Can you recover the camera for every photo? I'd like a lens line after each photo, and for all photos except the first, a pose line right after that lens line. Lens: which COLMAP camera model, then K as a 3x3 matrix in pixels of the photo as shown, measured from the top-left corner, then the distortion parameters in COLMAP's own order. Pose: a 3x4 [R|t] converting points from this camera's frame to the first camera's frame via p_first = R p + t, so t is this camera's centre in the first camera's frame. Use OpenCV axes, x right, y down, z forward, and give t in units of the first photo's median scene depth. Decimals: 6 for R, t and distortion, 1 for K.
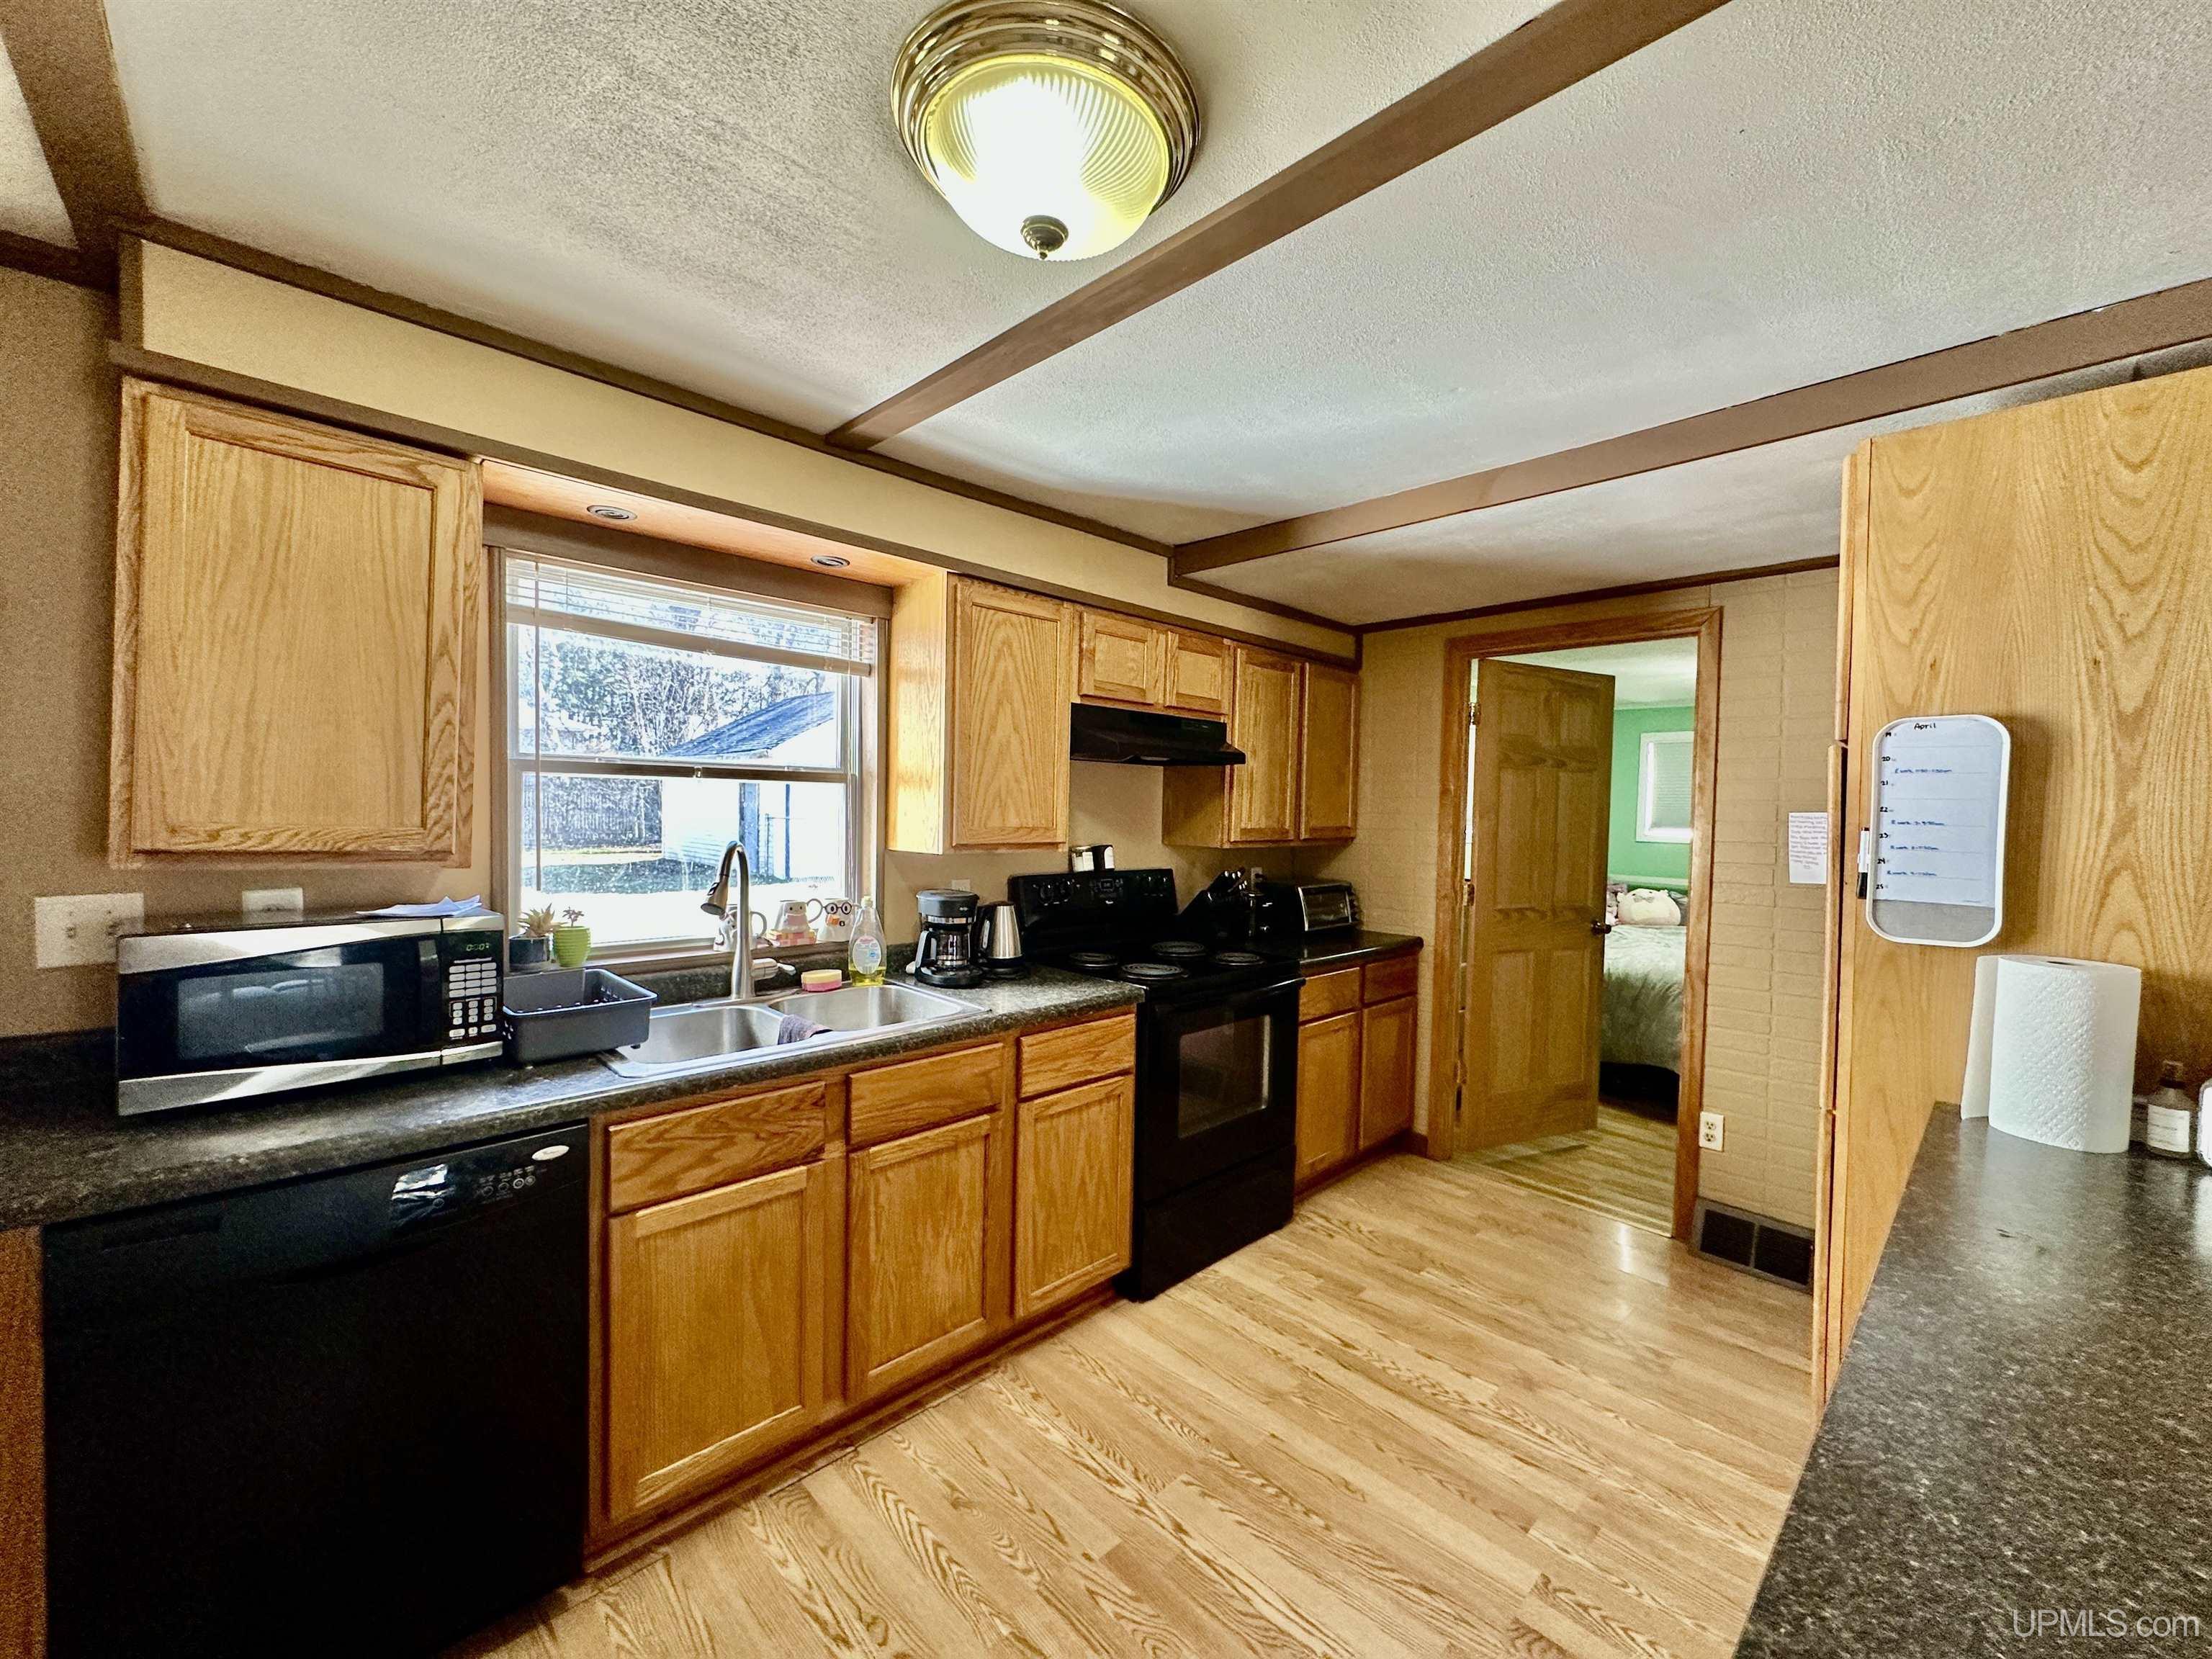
lens RADIAL K [[880.6, 0, 1104.1], [0, 880.6, 829.5], [0, 0, 1]] dist [-0.004005, 0.000721]
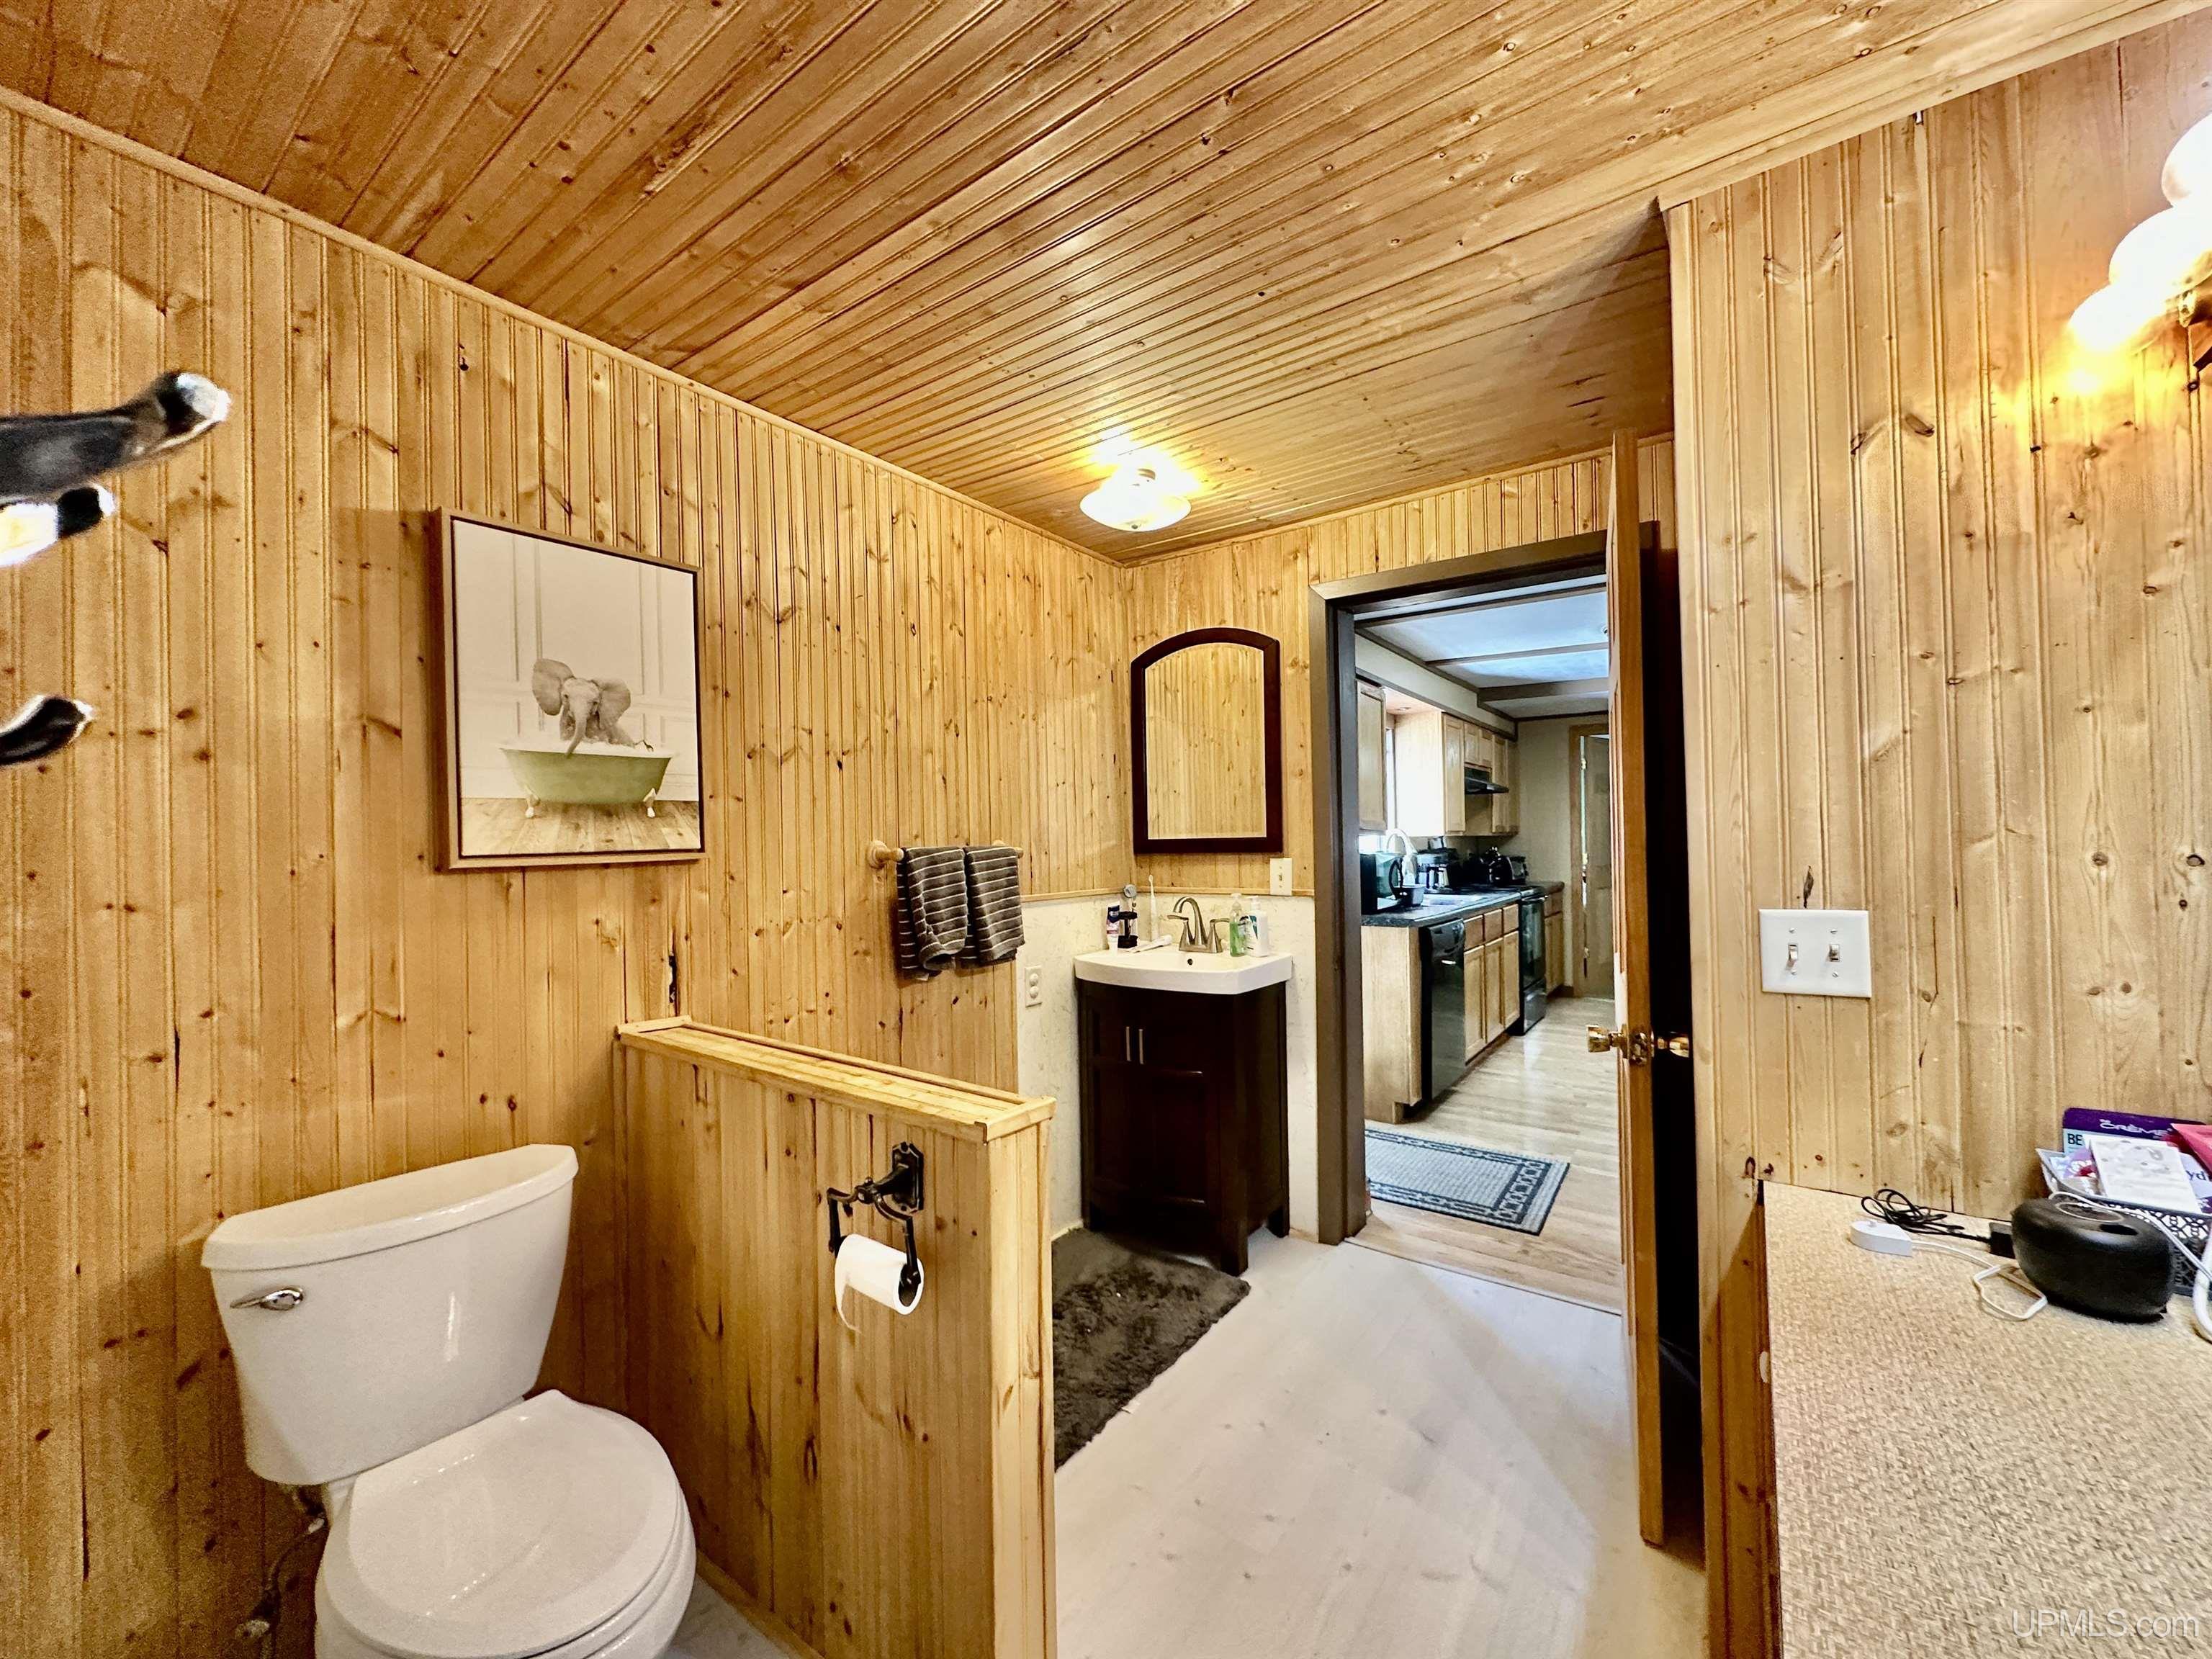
lens RADIAL K [[880.6, 0, 1107.7], [0, 880.6, 831.6], [0, 0, 1]] dist [-0.004005, 0.000721]
pose [[0.984640, -0.030367, 0.171935, -1.612145], [0.036638, 0.998770, -0.033421, 0.071231], [-0.170708, 0.039207, 0.984541, -1.221793]]
